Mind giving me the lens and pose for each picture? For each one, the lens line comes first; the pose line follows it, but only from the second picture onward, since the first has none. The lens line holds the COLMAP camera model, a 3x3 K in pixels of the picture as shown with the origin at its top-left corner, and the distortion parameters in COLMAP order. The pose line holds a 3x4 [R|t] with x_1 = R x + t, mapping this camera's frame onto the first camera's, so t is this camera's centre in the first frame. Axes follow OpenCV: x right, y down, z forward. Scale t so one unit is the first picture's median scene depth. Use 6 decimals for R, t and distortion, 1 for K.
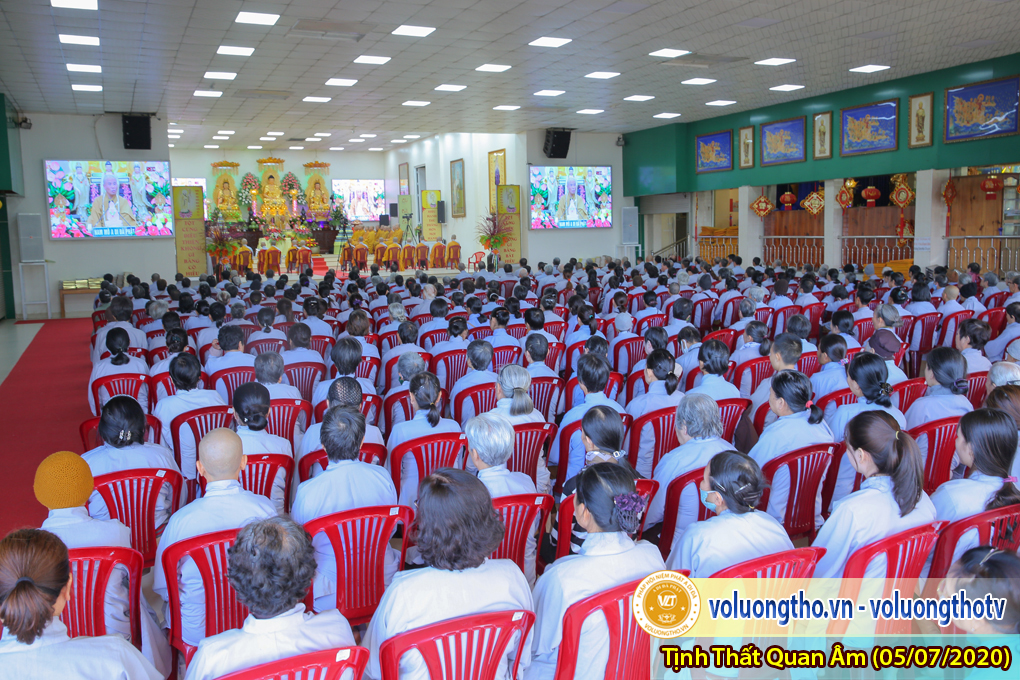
lens RADIAL K [[887.5, 0, 510.0], [0, 887.5, 340.0], [0, 0, 1]] dist [-0.037529, 0.027187]
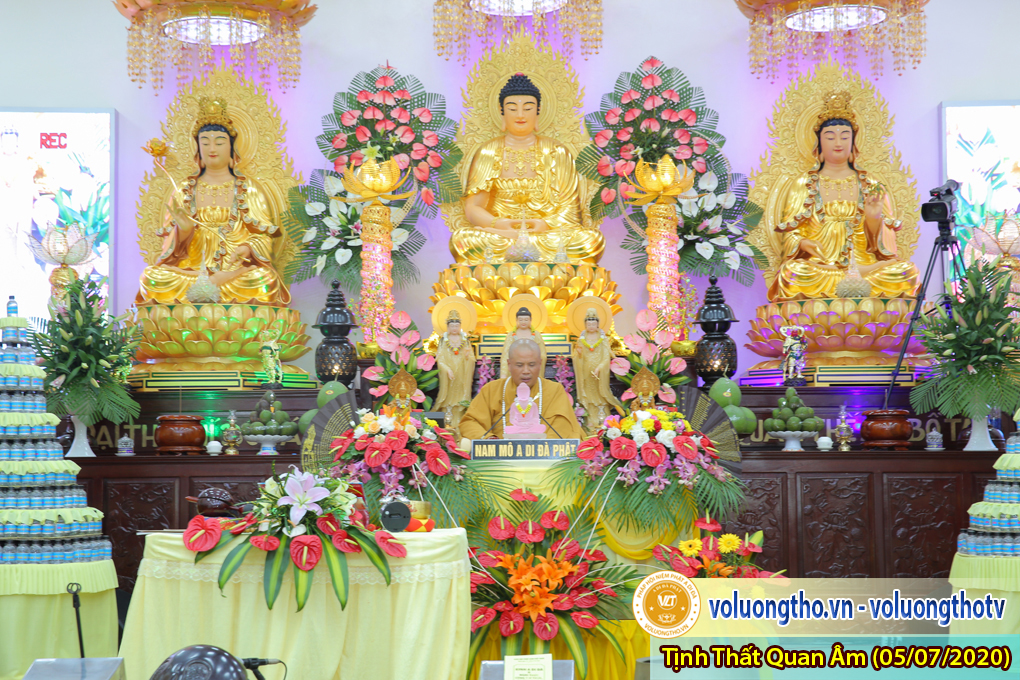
lens RADIAL K [[1887.0, 0, 510.0], [0, 1887.0, 340.0], [0, 0, 1]] dist [0.186354, 0.261551]
pose [[0.911667, -0.018571, -0.410510, -0.208762], [-0.056113, 0.983995, -0.169132, -0.131033], [0.407080, 0.177227, 0.896034, 1.055683]]
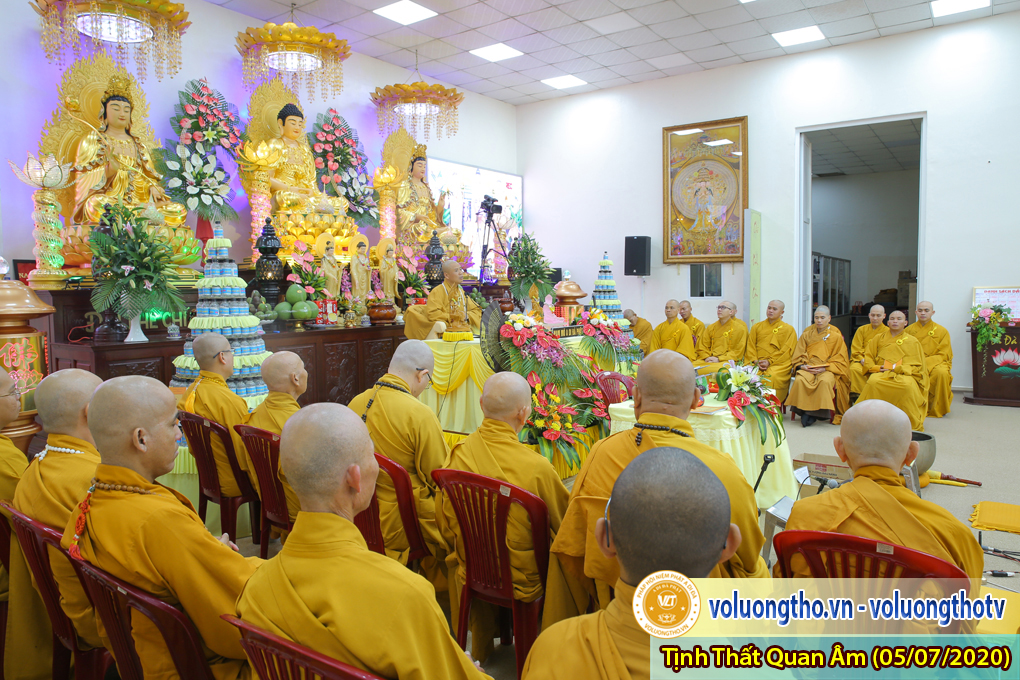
lens RADIAL K [[692.3, 0, 510.0], [0, 692.3, 340.0], [0, 0, 1]] dist [-0.113148, 0.086241]
pose [[0.861046, -0.029096, 0.507694, -0.460699], [0.053248, 0.998032, -0.033111, -0.157921], [-0.505732, 0.055544, 0.860901, 1.167746]]
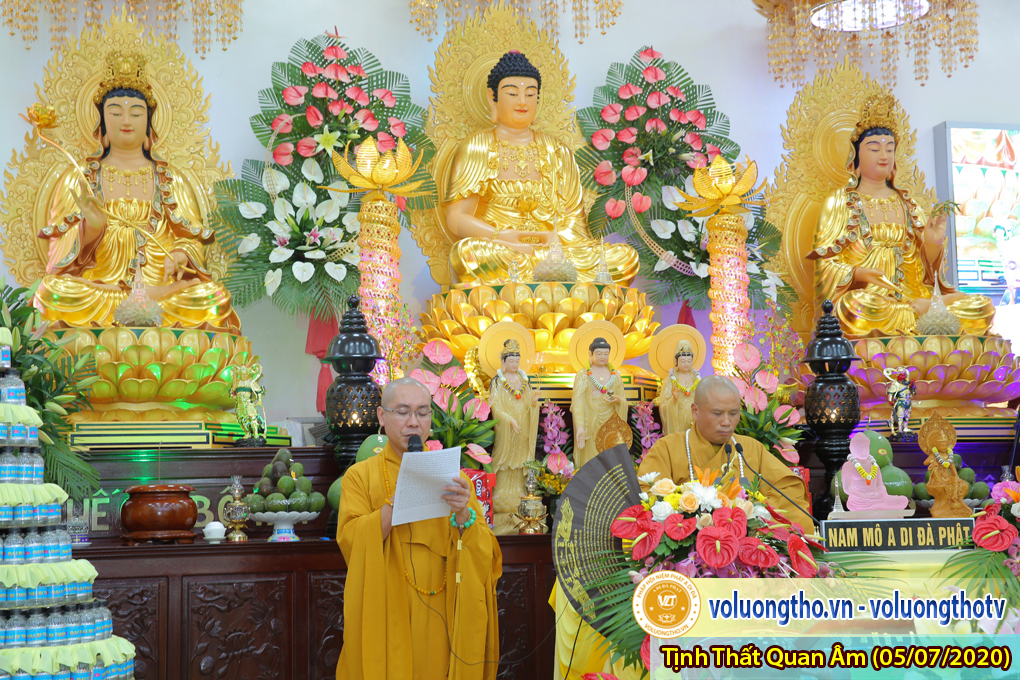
lens RADIAL K [[1647.2, 0, 510.0], [0, 1647.2, 340.0], [0, 0, 1]] dist [0.149011, 0.052635]
pose [[0.992500, -0.019759, -0.120638, -0.356107], [-0.007423, 0.975289, -0.220808, -0.146963], [0.122020, 0.220047, 0.967828, 1.157872]]
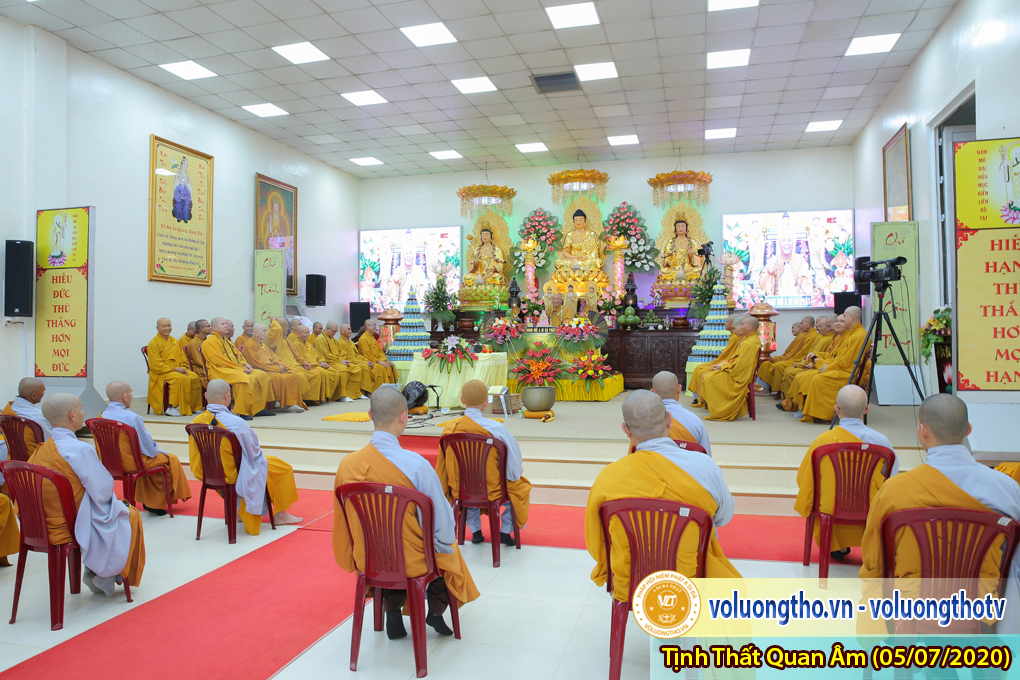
lens RADIAL K [[692.3, 0, 510.0], [0, 692.3, 340.0], [0, 0, 1]] dist [-0.113148, 0.086241]
pose [[0.775031, 0.016376, -0.631712, -0.103429], [-0.082085, 0.993803, -0.074945, -0.130108], [0.626570, 0.109939, 0.771572, 1.031080]]
